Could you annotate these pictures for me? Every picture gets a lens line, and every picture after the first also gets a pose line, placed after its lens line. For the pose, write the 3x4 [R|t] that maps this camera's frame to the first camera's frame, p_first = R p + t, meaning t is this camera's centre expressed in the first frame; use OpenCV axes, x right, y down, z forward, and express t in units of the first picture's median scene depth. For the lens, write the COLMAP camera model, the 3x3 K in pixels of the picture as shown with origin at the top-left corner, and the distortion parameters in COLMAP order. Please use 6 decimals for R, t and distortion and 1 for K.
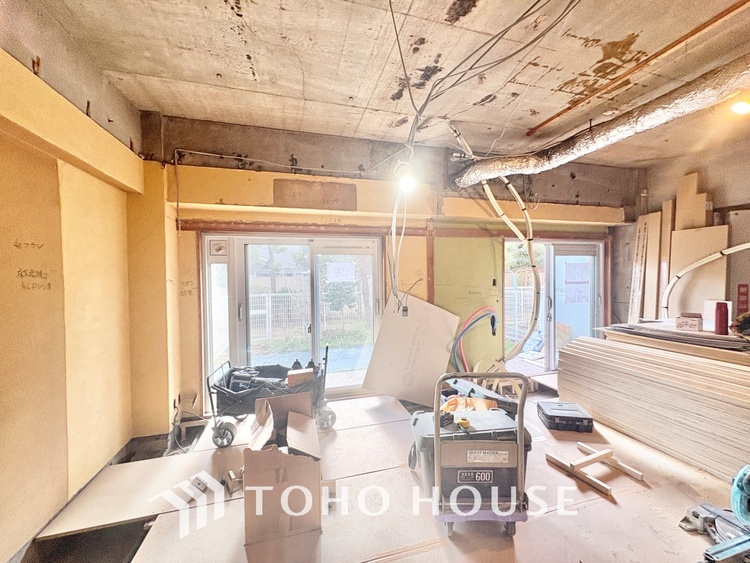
lens RADIAL K [[298.6, 0, 374.8], [0, 298.6, 280.9], [0, 0, 1]] dist [-0.000259, -0.000062]
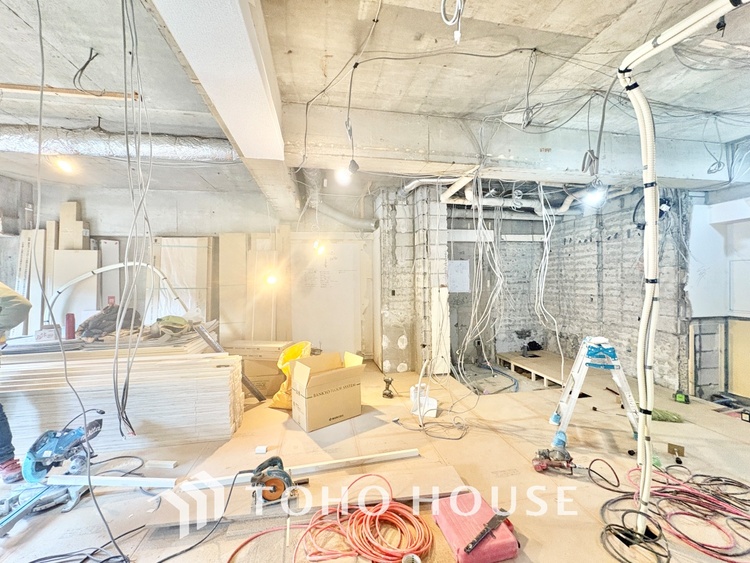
lens RADIAL K [[298.6, 0, 374.6], [0, 298.6, 281.9], [0, 0, 1]] dist [-0.000259, -0.000062]
pose [[0.087030, 0.003478, 0.996200, 0.024742], [0.029161, 0.999556, -0.006037, -0.012899], [-0.995779, 0.029576, 0.086890, -0.324540]]
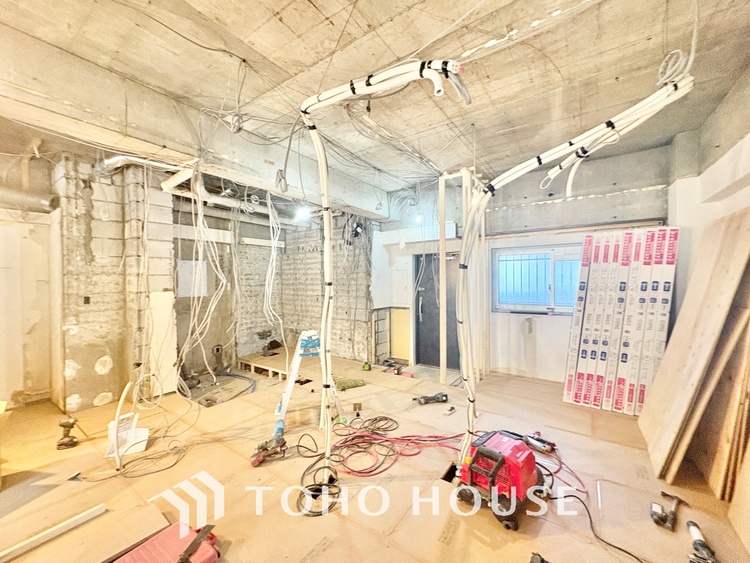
lens RADIAL K [[298.6, 0, 374.7], [0, 298.6, 281.6], [0, 0, 1]] dist [-0.000259, -0.000062]
pose [[-0.634171, 0.012557, 0.773091, -0.000479], [0.029425, 0.999536, 0.007903, -0.010139], [-0.772633, 0.027759, -0.634246, -0.417120]]
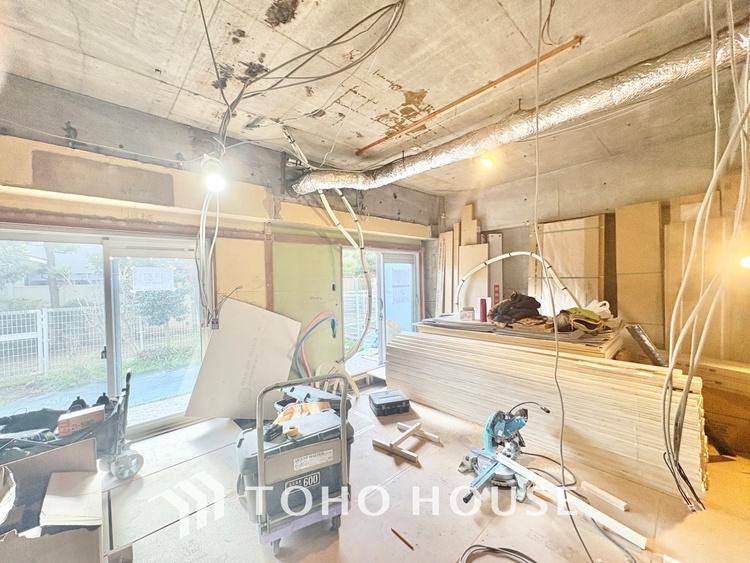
lens RADIAL K [[298.6, 0, 374.7], [0, 298.6, 280.8], [0, 0, 1]] dist [-0.000259, -0.000062]
pose [[0.886561, -0.011191, 0.462476, 0.055838], [0.019501, 0.999723, -0.013192, -0.002655], [-0.462200, 0.020715, 0.886534, -0.006982]]
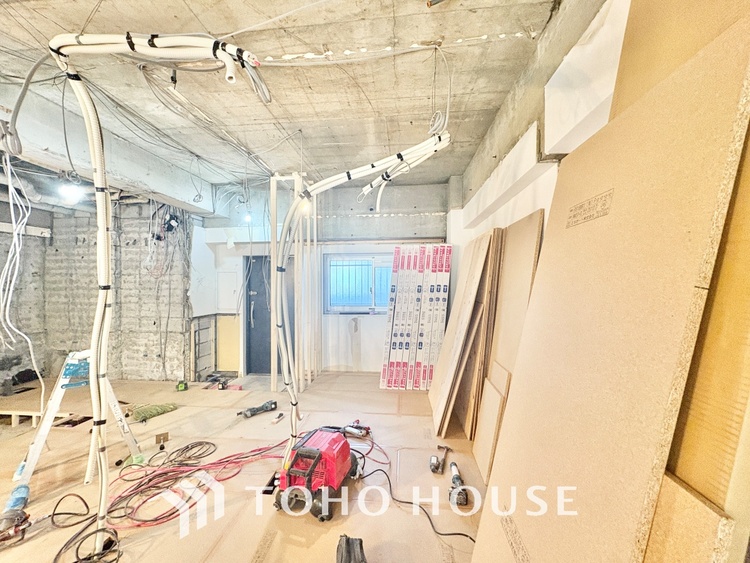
lens RADIAL K [[298.6, 0, 375.0], [0, 298.6, 281.4], [0, 0, 1]] dist [-0.000259, -0.000062]
pose [[-0.933058, 0.017591, 0.359295, -0.036250], [0.021966, 0.999726, 0.008097, -0.007316], [-0.359054, 0.015447, -0.933189, -0.452086]]
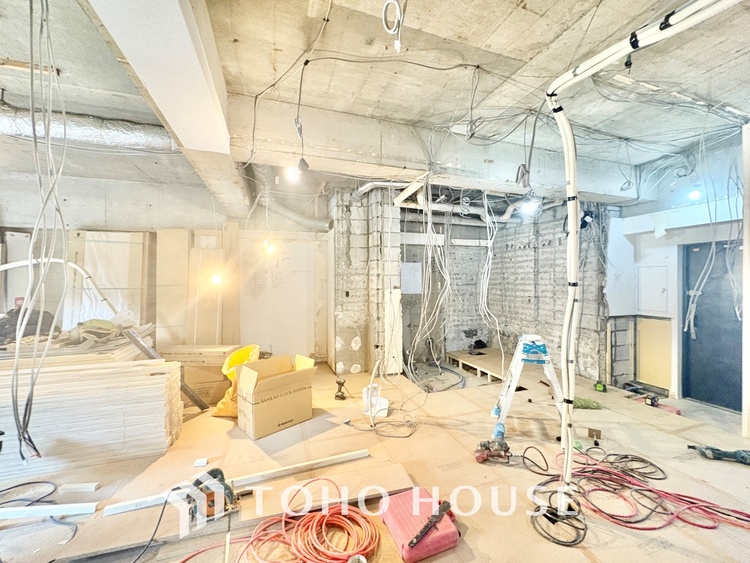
lens RADIAL K [[298.6, 0, 374.7], [0, 298.6, 281.9], [0, 0, 1]] dist [-0.000259, -0.000062]
pose [[-0.056742, 0.007287, 0.998362, 0.024936], [0.022261, 0.999734, -0.006032, -0.013170], [-0.998141, 0.021882, -0.056889, -0.340667]]
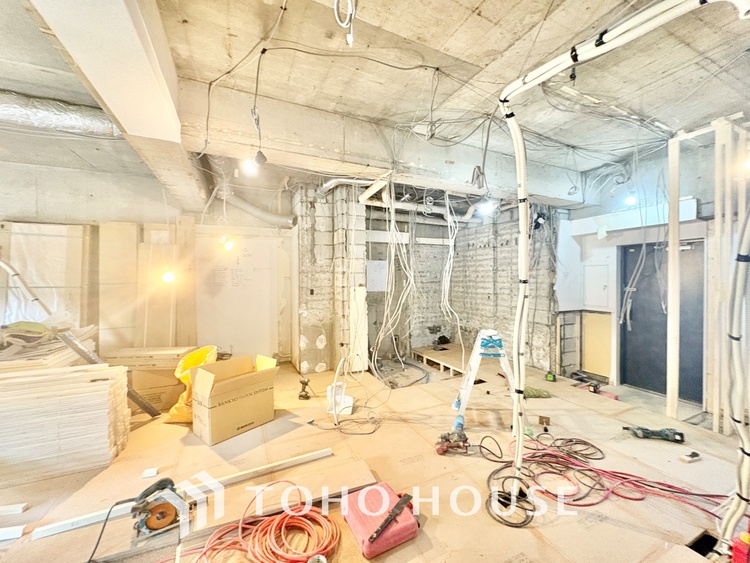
lens RADIAL K [[298.6, 0, 374.8], [0, 298.6, 281.8], [0, 0, 1]] dist [-0.000259, -0.000062]
pose [[-0.163031, 0.000759, 0.986621, 0.024894], [0.023519, 0.999719, 0.003117, -0.011853], [-0.986341, 0.023712, -0.163003, -0.355749]]
